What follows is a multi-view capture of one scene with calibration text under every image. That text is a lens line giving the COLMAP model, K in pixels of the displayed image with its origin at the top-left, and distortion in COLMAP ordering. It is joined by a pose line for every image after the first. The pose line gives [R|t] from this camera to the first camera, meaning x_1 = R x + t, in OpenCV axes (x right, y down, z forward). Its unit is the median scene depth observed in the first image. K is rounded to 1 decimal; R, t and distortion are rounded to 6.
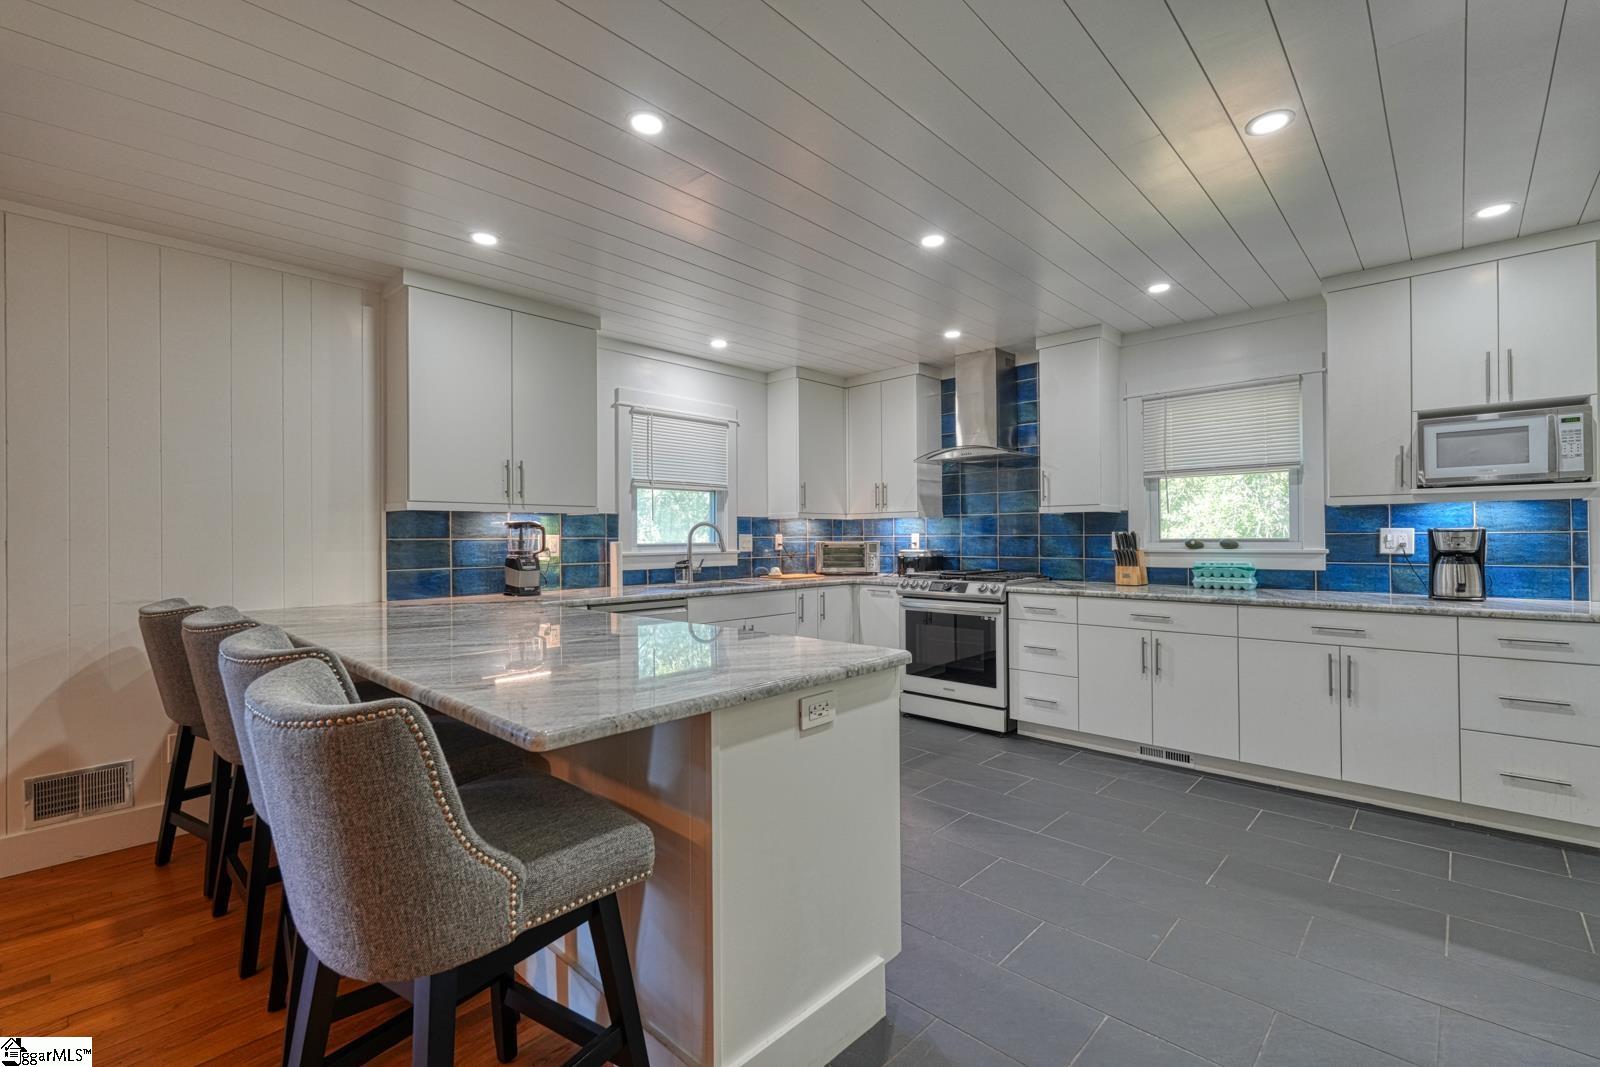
lens RADIAL K [[699.6, 0, 796.9], [0, 699.6, 531.8], [0, 0, 1]] dist [0.001454, -0.000160]
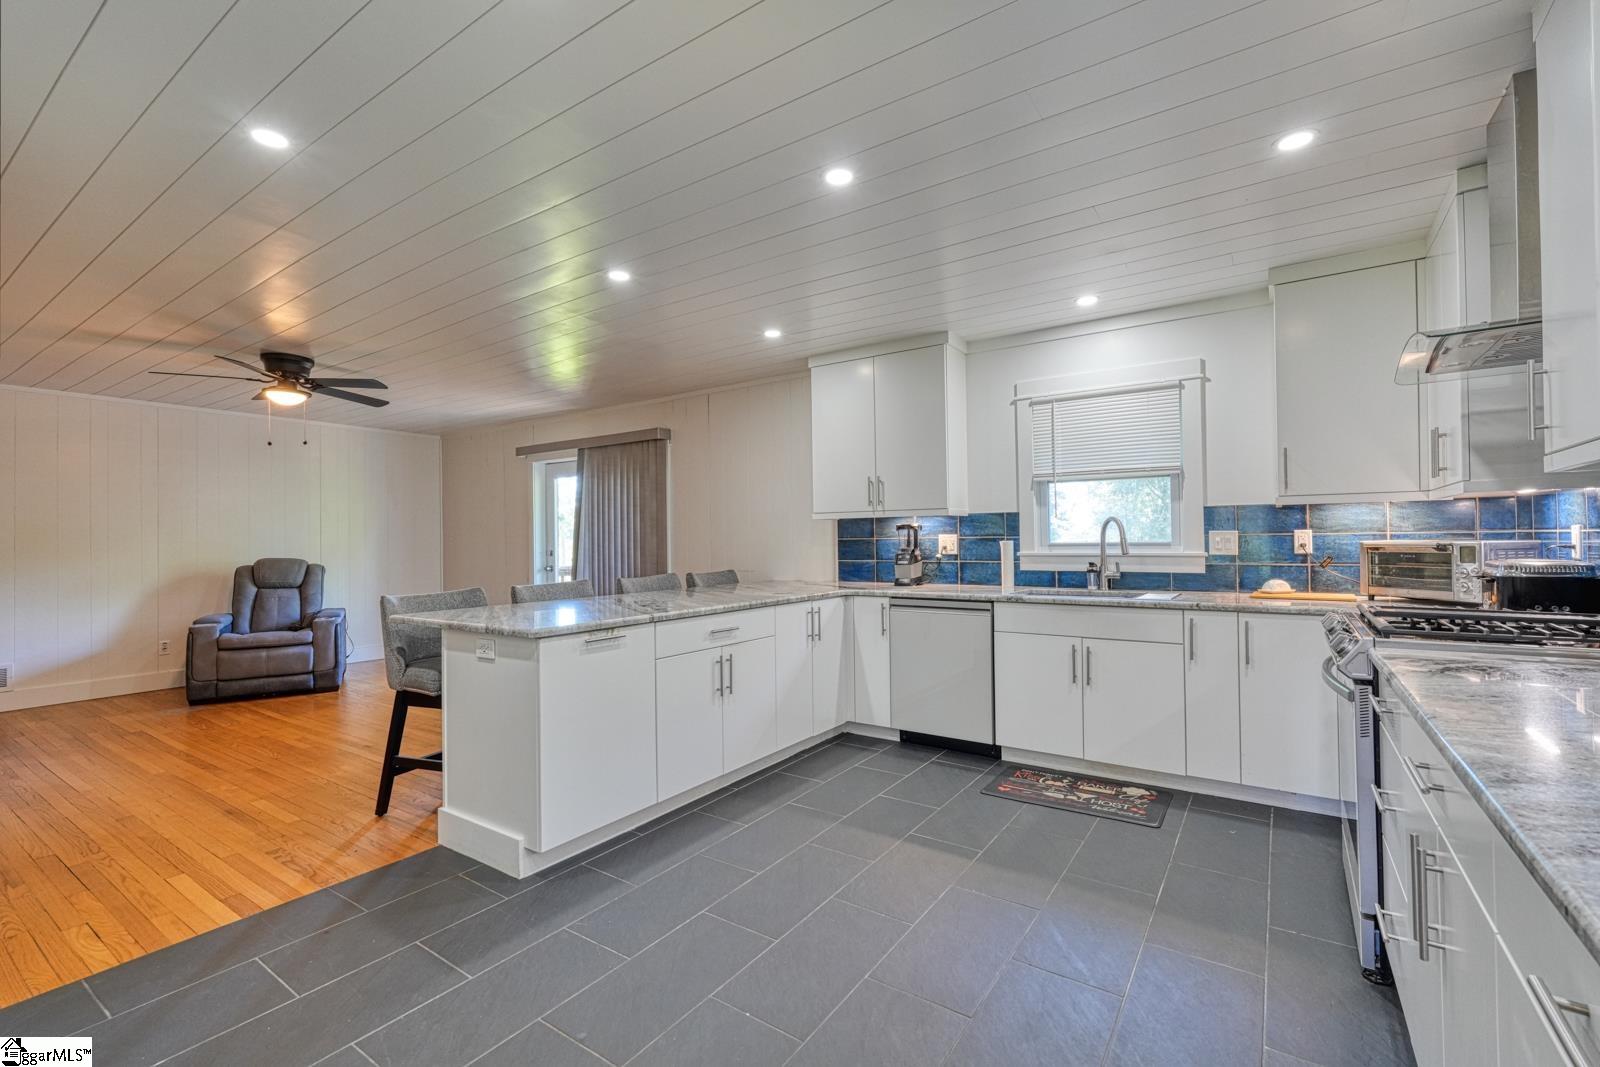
lens RADIAL K [[699.6, 0, 807.5], [0, 699.6, 531.5], [0, 0, 1]] dist [0.001454, -0.000160]
pose [[0.158436, -0.006952, -0.987345, 0.677577], [0.017695, 0.999835, -0.004200, 0.000107], [0.987211, -0.016805, 0.158533, 0.567088]]
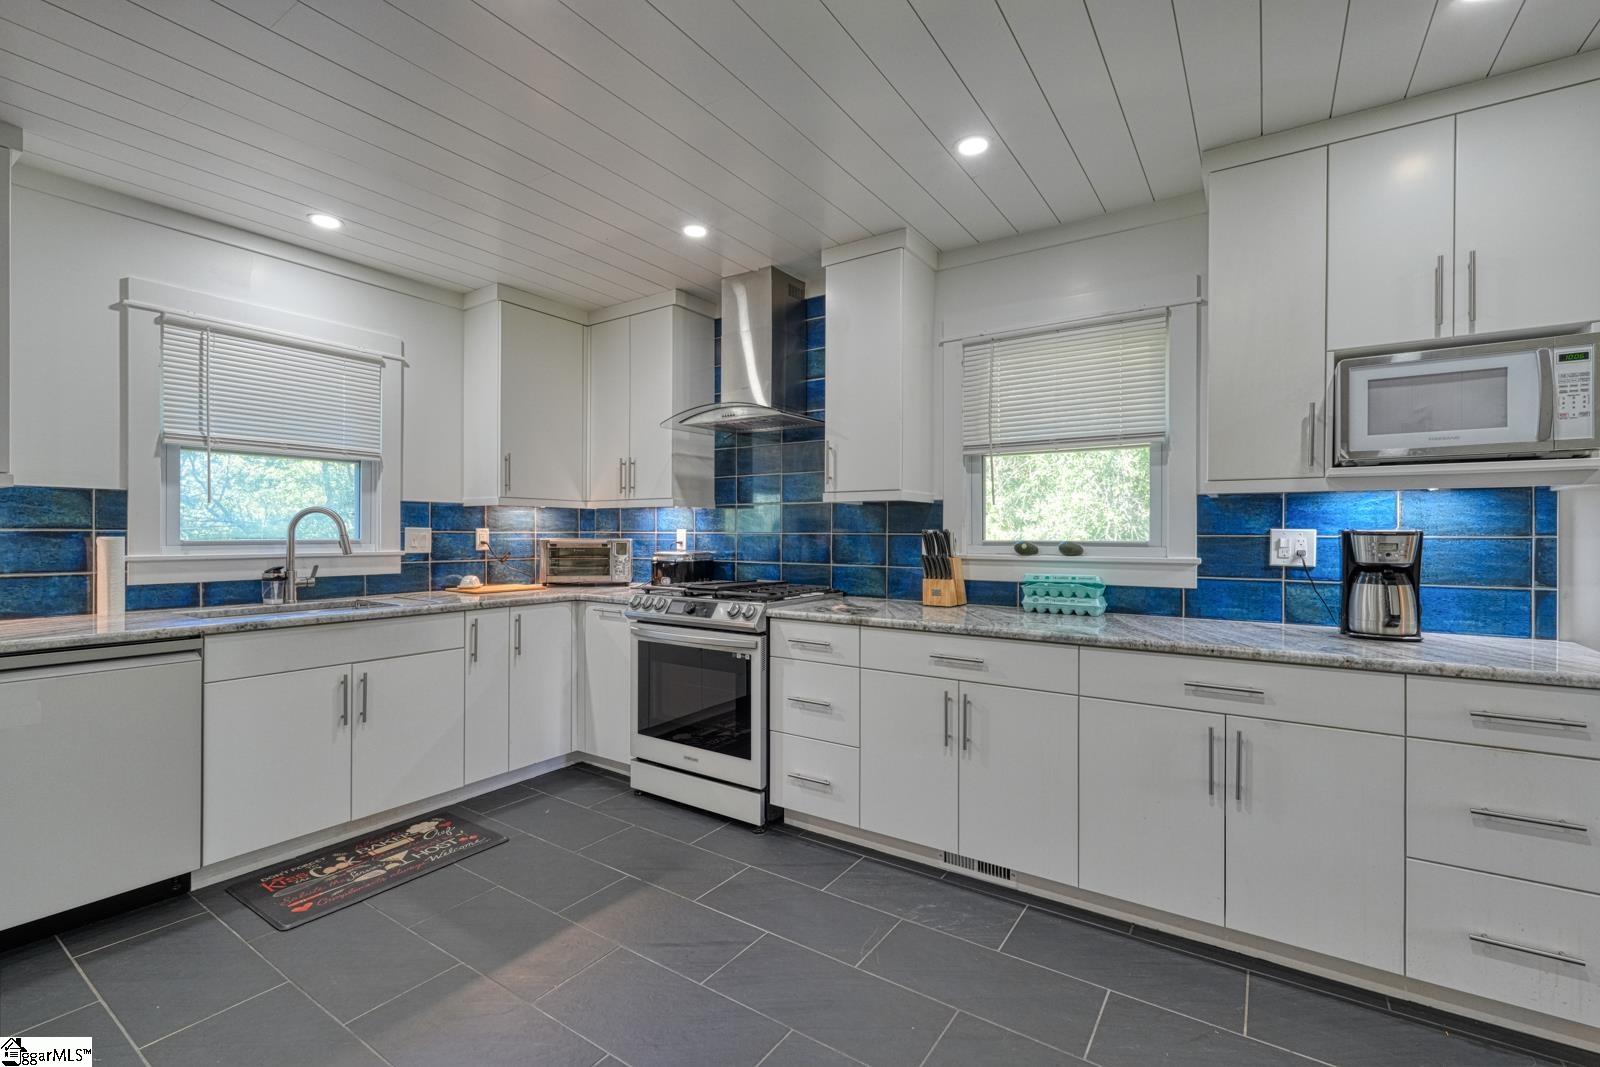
lens RADIAL K [[699.6, 0, 798.1], [0, 699.6, 532.6], [0, 0, 1]] dist [0.001454, -0.000160]
pose [[0.986042, 0.010776, 0.166148, 0.213155], [-0.012001, 0.999908, 0.006373, -0.000095], [-0.166064, -0.008278, 0.986080, 0.326742]]
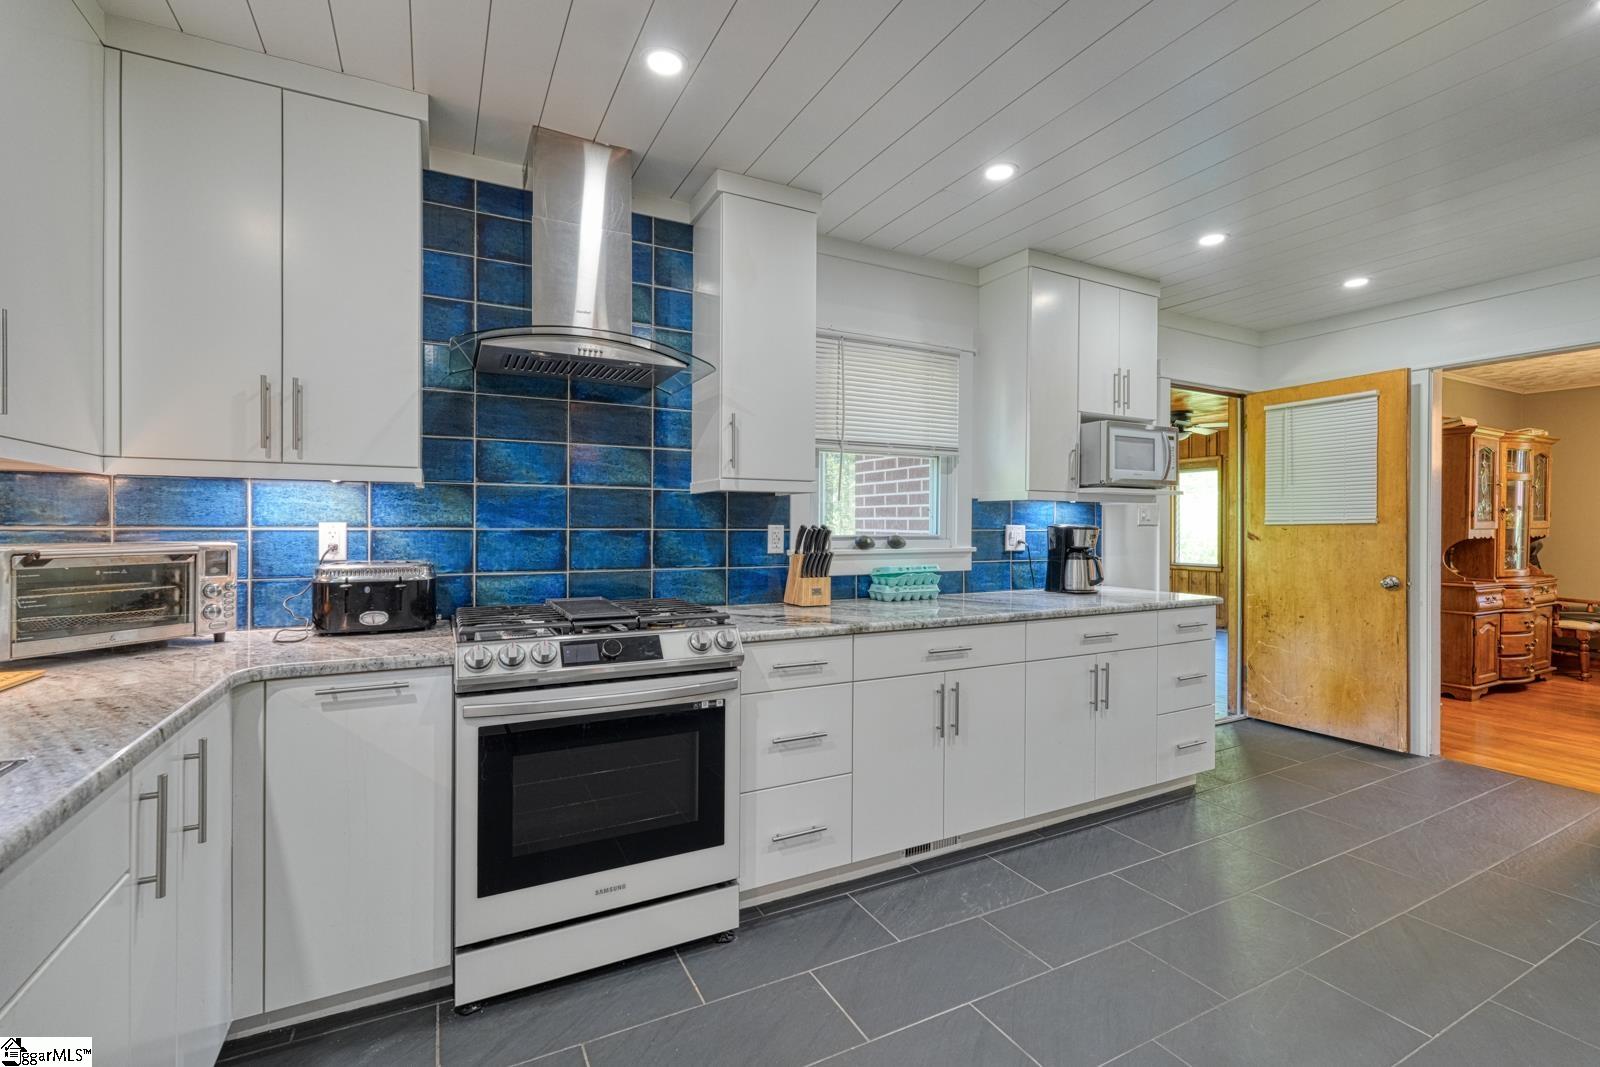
lens RADIAL K [[699.6, 0, 806.9], [0, 699.6, 529.0], [0, 0, 1]] dist [0.001454, -0.000160]
pose [[0.321564, 0.004824, 0.946876, -0.155924], [-0.012699, 0.999919, -0.000782, 0.003948], [-0.946803, -0.011773, 0.321599, 0.781984]]
